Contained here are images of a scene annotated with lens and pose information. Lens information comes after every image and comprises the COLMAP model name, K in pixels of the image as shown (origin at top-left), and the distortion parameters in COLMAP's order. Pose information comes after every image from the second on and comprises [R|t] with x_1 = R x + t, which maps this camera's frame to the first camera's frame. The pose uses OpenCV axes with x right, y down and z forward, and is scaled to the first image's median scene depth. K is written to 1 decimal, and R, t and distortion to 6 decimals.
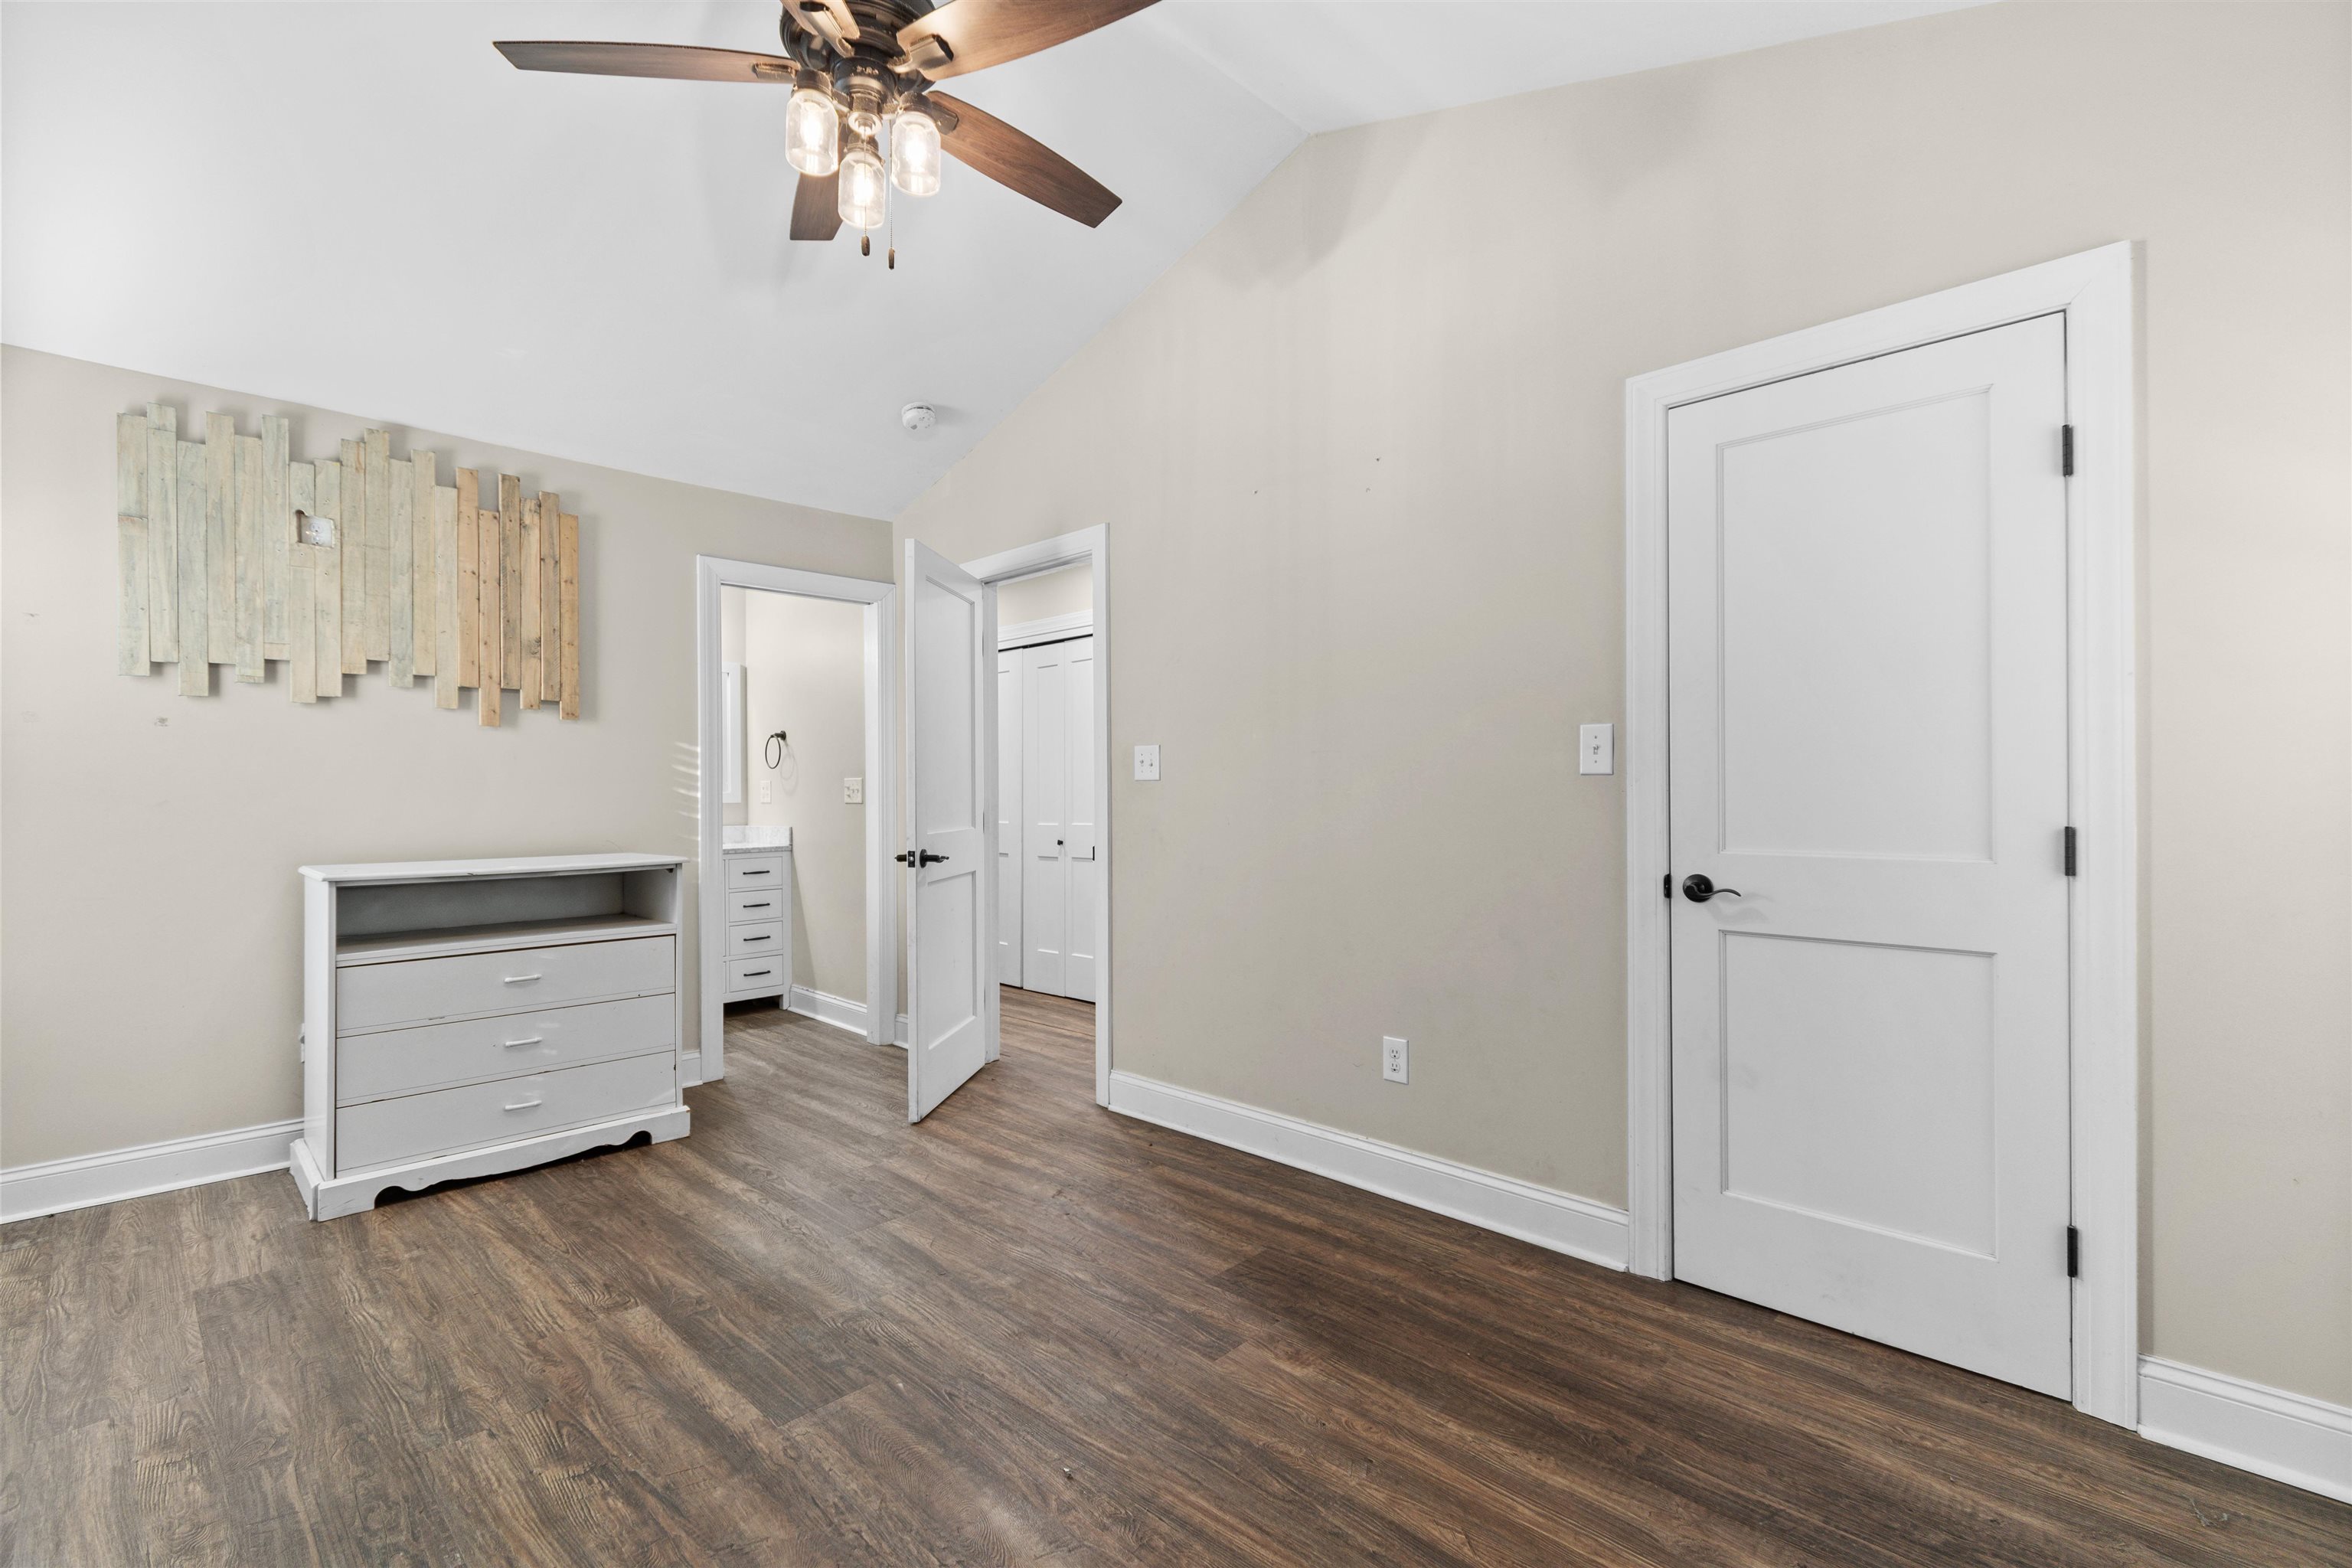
lens RADIAL K [[1036.5, 0, 1180.7], [0, 1036.5, 788.0], [0, 0, 1]] dist [0.003337, -0.002997]
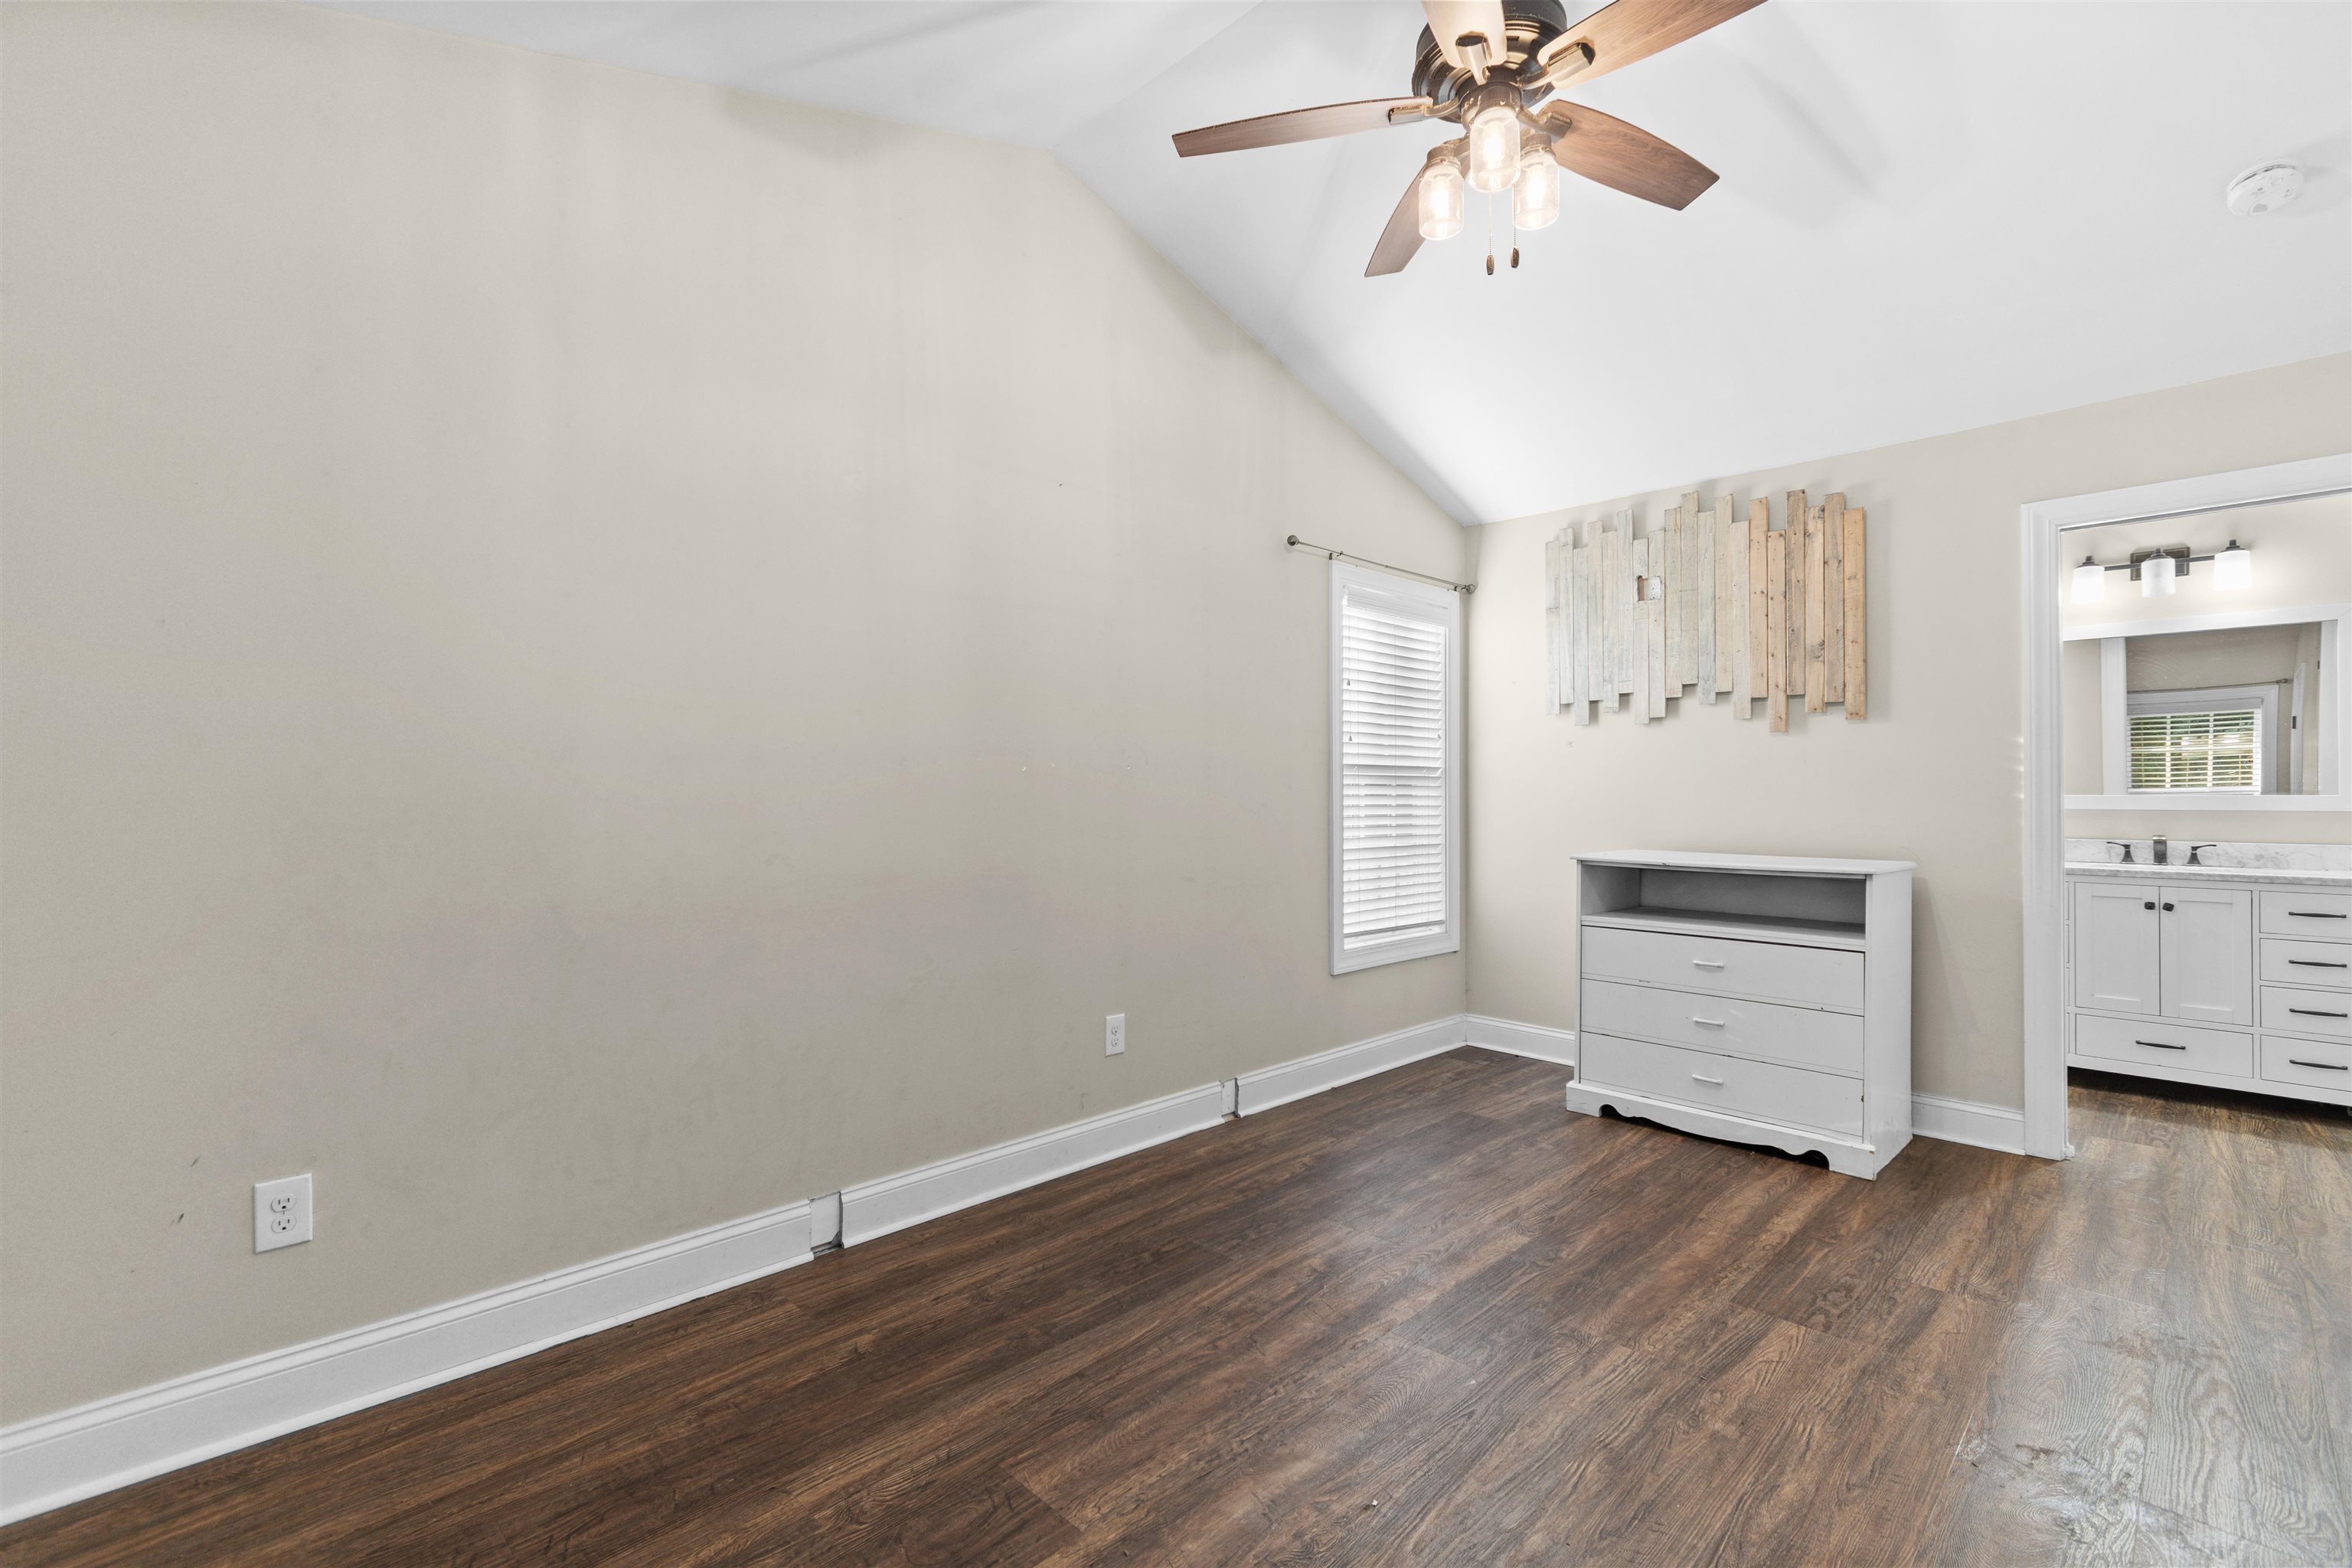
lens RADIAL K [[1036.5, 0, 1180.7], [0, 1036.5, 788.0], [0, 0, 1]] dist [0.003337, -0.002997]
pose [[-0.027782, 0.002642, -0.999611, 0.479789], [0.000981, 0.999996, 0.002616, -0.005975], [0.999614, -0.000908, -0.027785, 0.474041]]
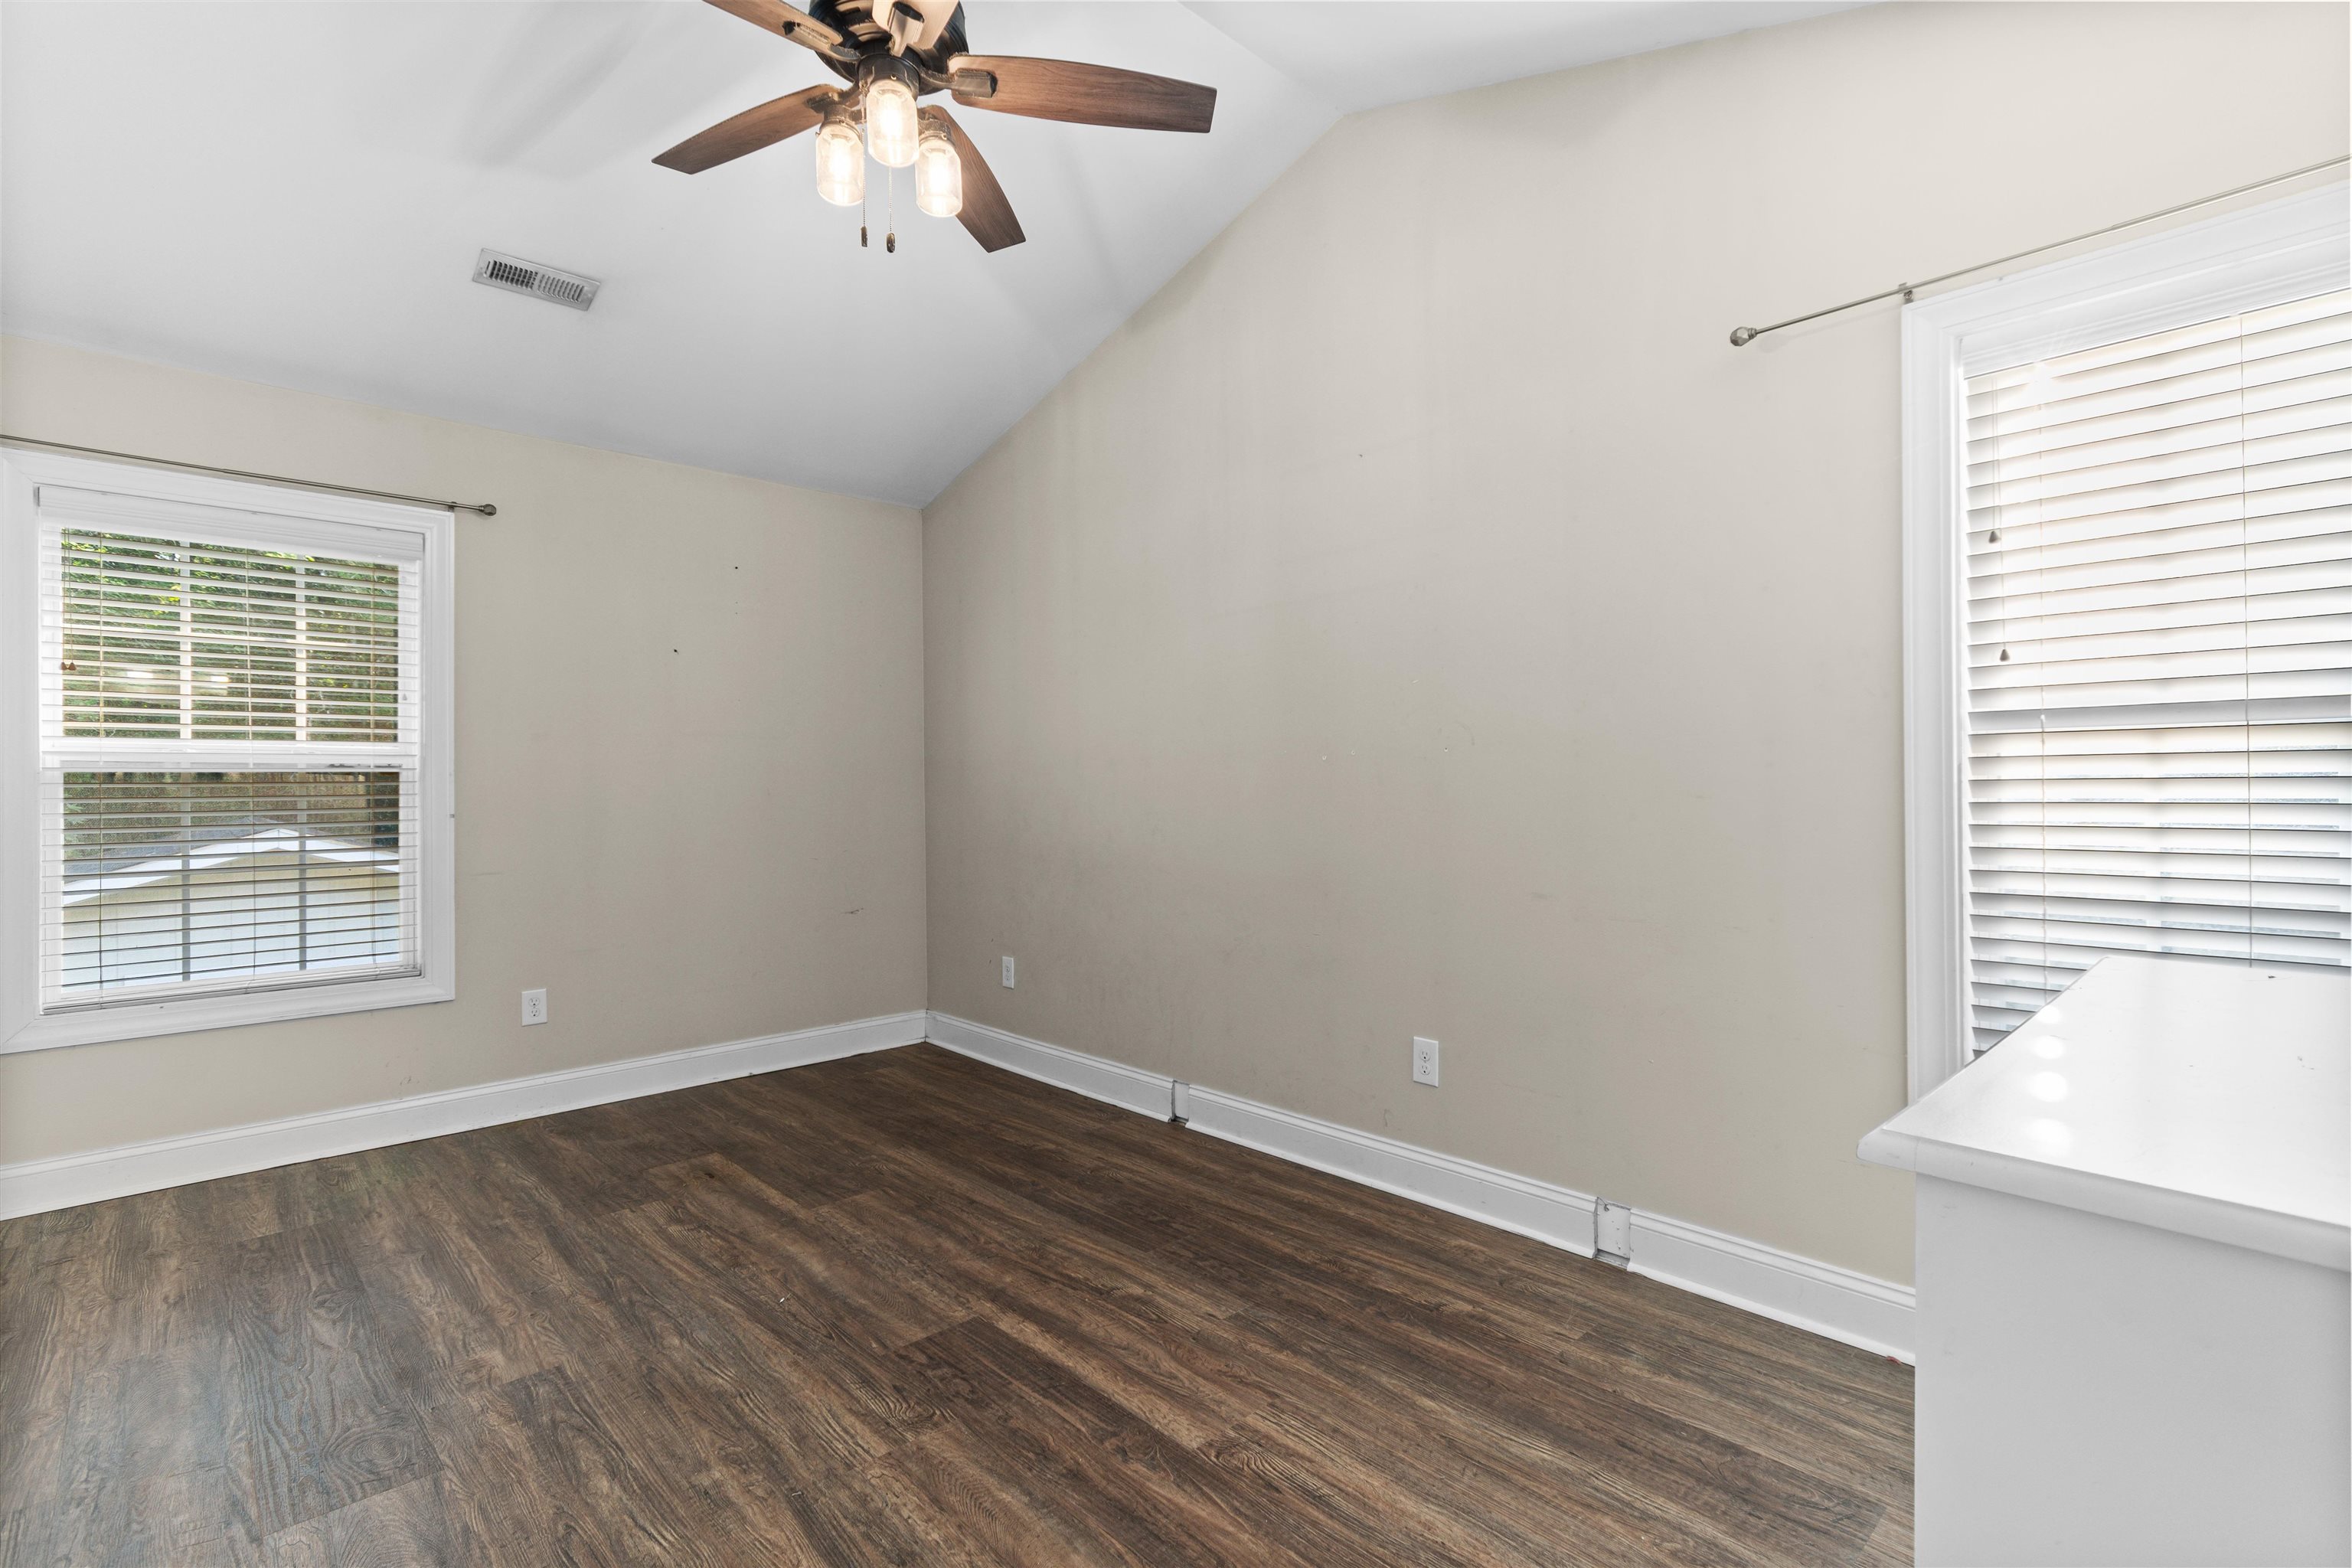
lens RADIAL K [[1055.4, 0, 1172.4], [0, 1055.4, 789.9], [0, 0, 1]] dist [0.001960, -0.000150]
pose [[-0.998951, 0.013107, 0.043886, -0.402368], [0.013199, 0.999911, 0.001797, 0.005301], [-0.043859, 0.002374, -0.999035, 1.318848]]
